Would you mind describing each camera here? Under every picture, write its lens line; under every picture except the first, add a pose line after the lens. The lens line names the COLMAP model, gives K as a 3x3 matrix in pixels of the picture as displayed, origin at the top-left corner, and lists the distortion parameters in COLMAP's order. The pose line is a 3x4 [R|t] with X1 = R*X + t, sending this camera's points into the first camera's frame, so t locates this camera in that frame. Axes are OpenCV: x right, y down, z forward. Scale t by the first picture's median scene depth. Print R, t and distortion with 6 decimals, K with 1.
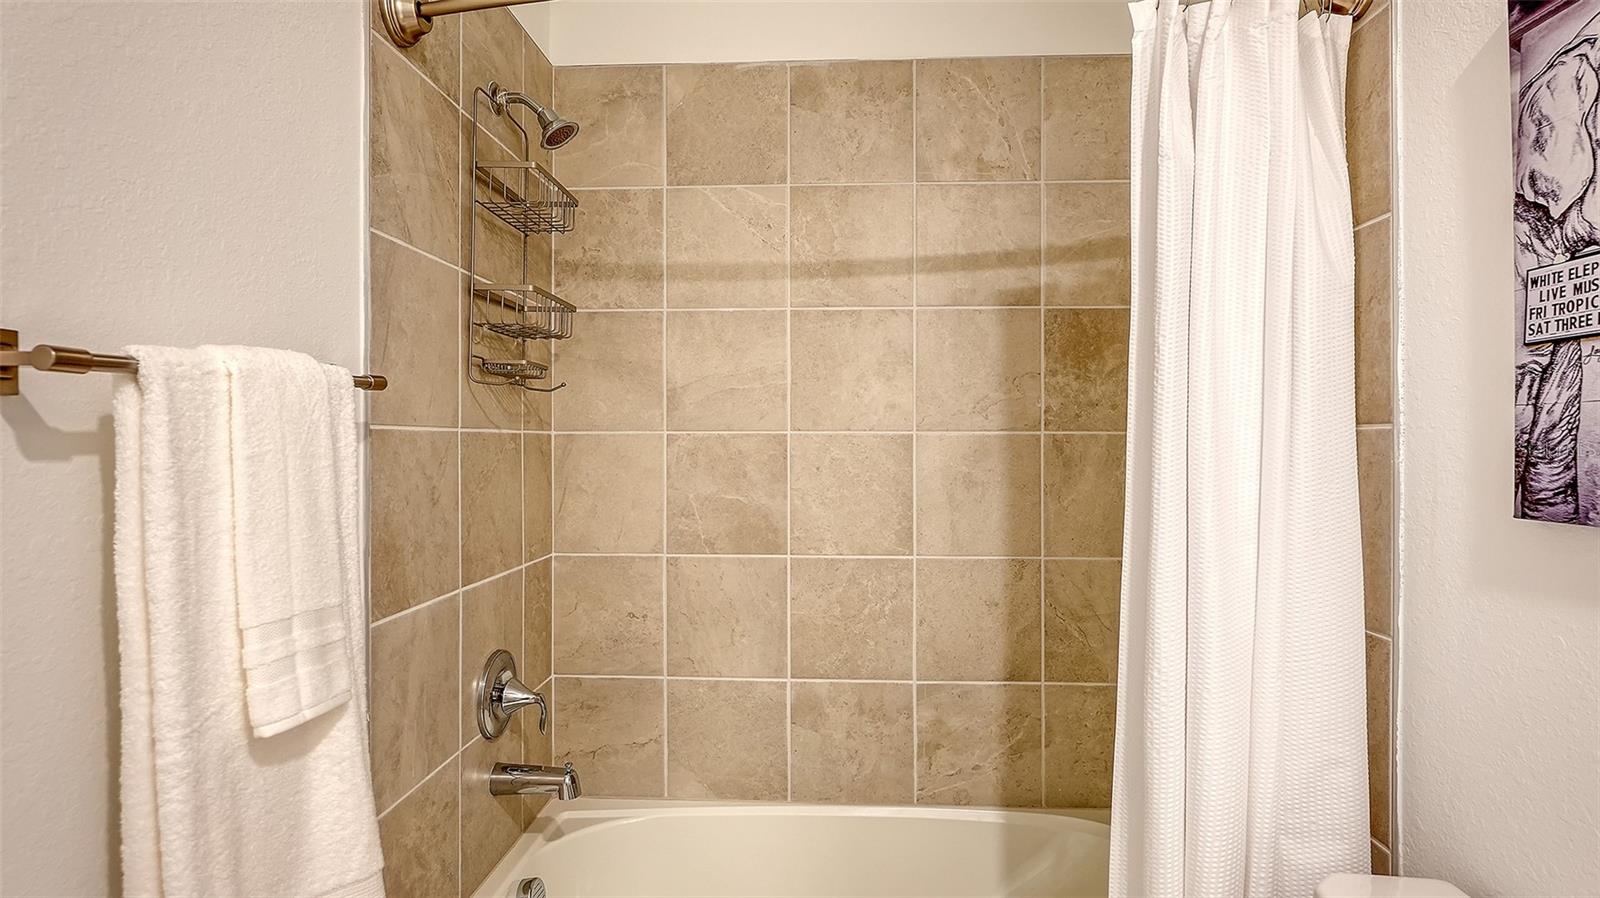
lens RADIAL K [[826.6, 0, 798.4], [0, 826.6, 438.2], [0, 0, 1]] dist [-0.000747, -0.000934]
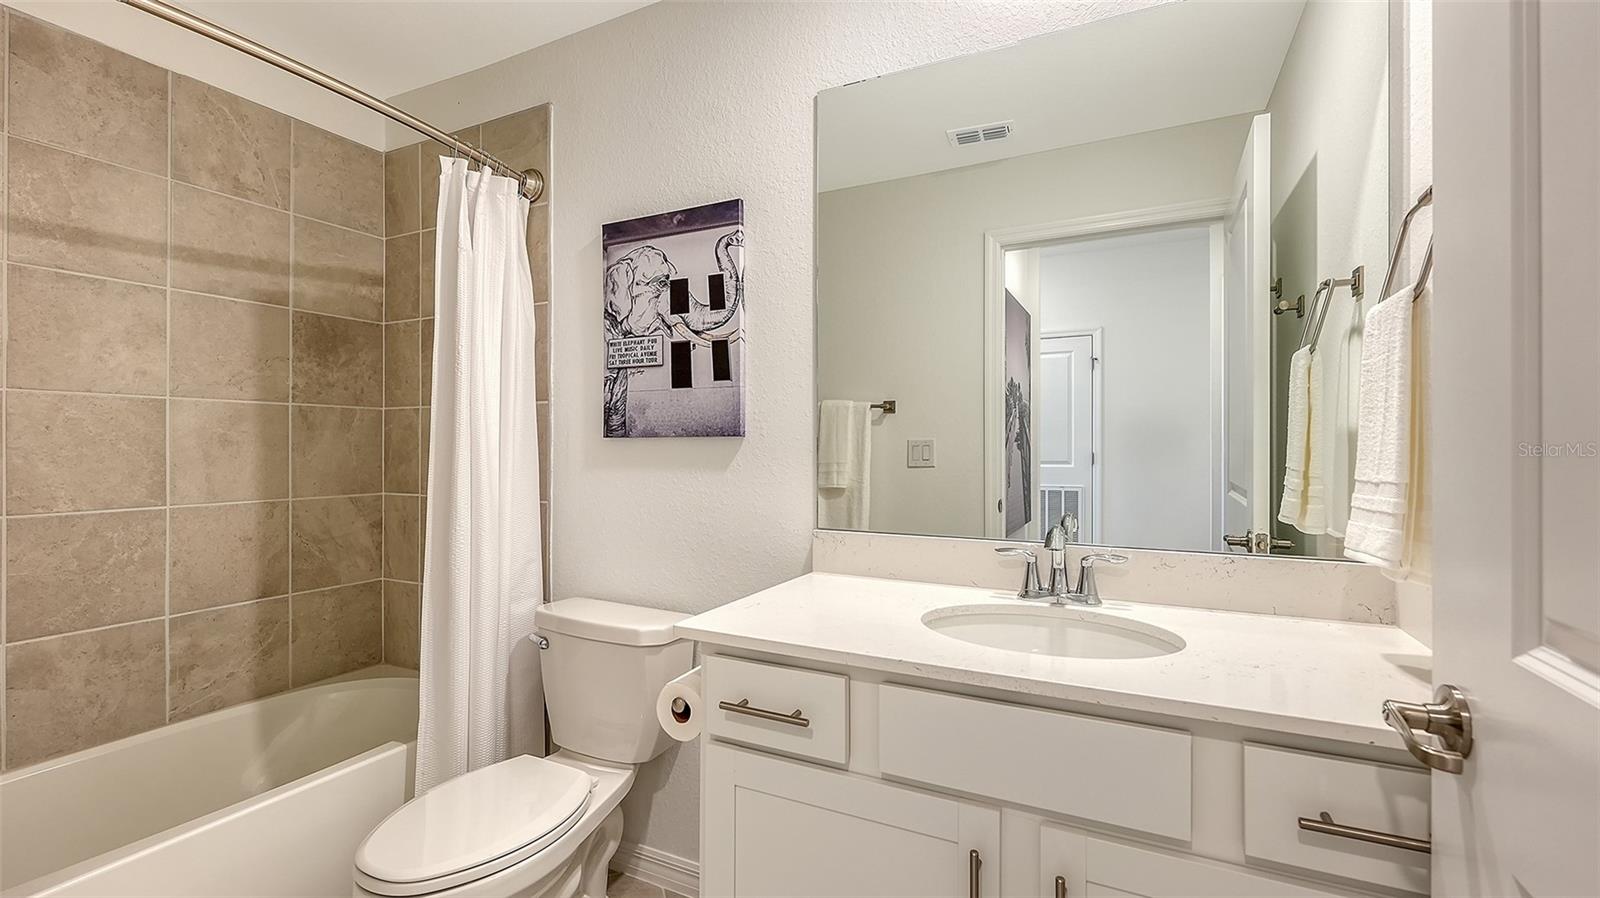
lens RADIAL K [[678.2, 0, 797.8], [0, 678.2, 453.6], [0, 0, 1]] dist [0.001914, 0.000085]
pose [[0.400125, -0.012674, 0.916373, -0.375193], [-0.003439, 0.999877, 0.015330, 0.053325], [-0.916454, -0.009285, 0.400032, -0.174865]]
